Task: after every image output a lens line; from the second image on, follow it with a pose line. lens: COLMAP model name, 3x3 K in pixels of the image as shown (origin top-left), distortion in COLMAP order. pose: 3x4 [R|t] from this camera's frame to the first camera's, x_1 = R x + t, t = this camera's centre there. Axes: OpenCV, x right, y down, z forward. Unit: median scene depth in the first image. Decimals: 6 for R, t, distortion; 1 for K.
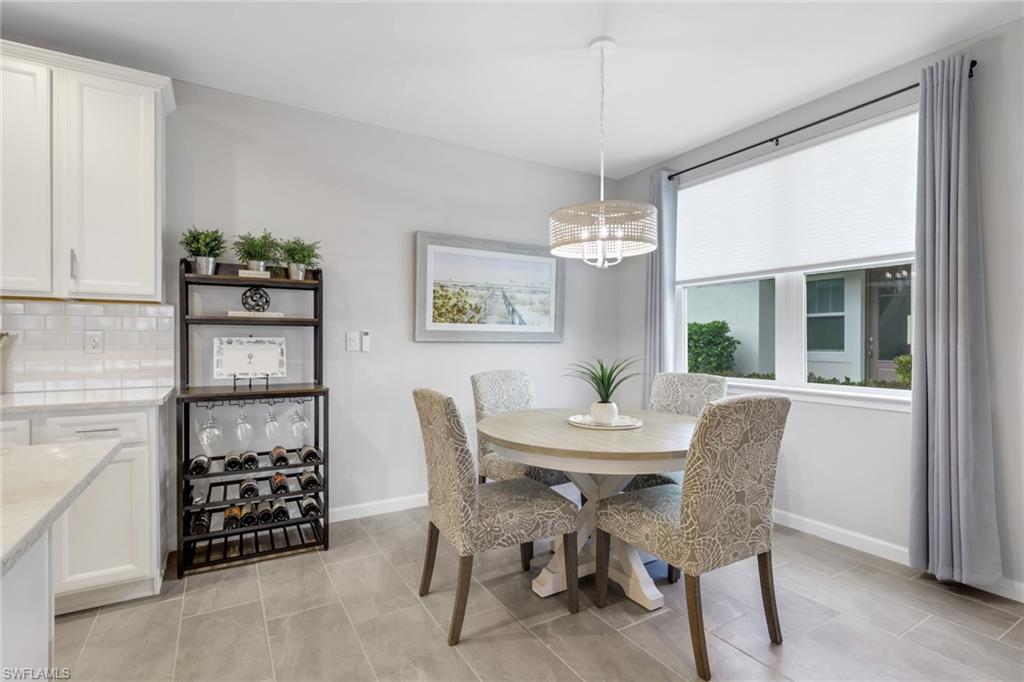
lens RADIAL K [[484.3, 0, 488.7], [0, 484.3, 340.8], [0, 0, 1]] dist [-0.000436, -0.000499]
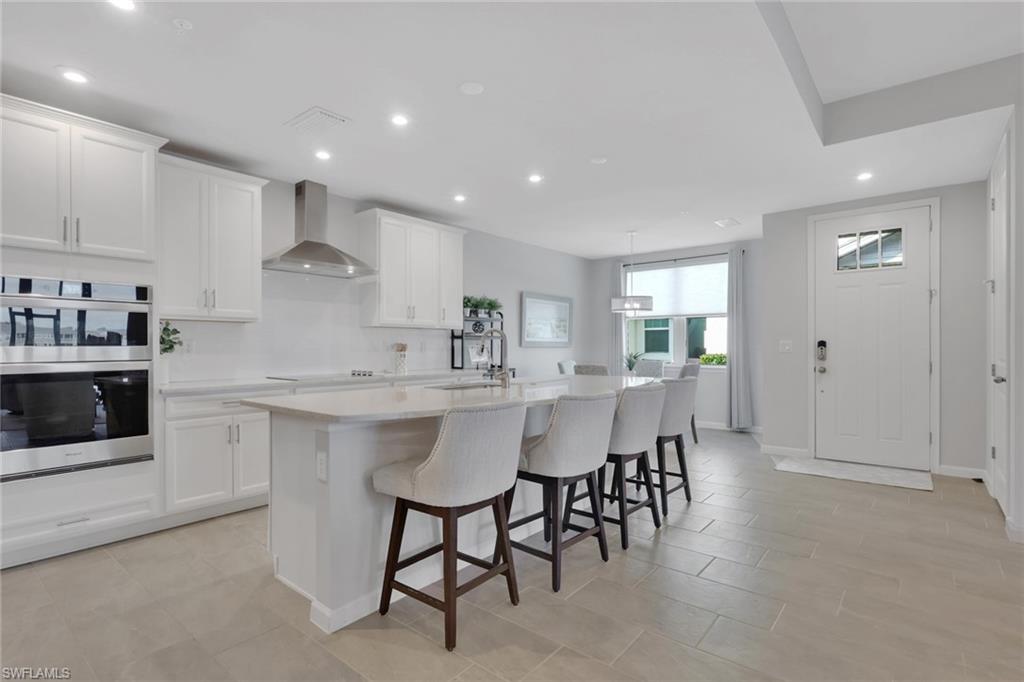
lens RADIAL K [[506.6, 0, 481.7], [0, 506.6, 345.9], [0, 0, 1]] dist [0.000782, -0.000599]
pose [[0.945747, -0.005376, 0.324860, -0.830091], [0.007243, 0.999963, -0.004540, 0.002905], [-0.324824, 0.006647, 0.945751, -0.762437]]
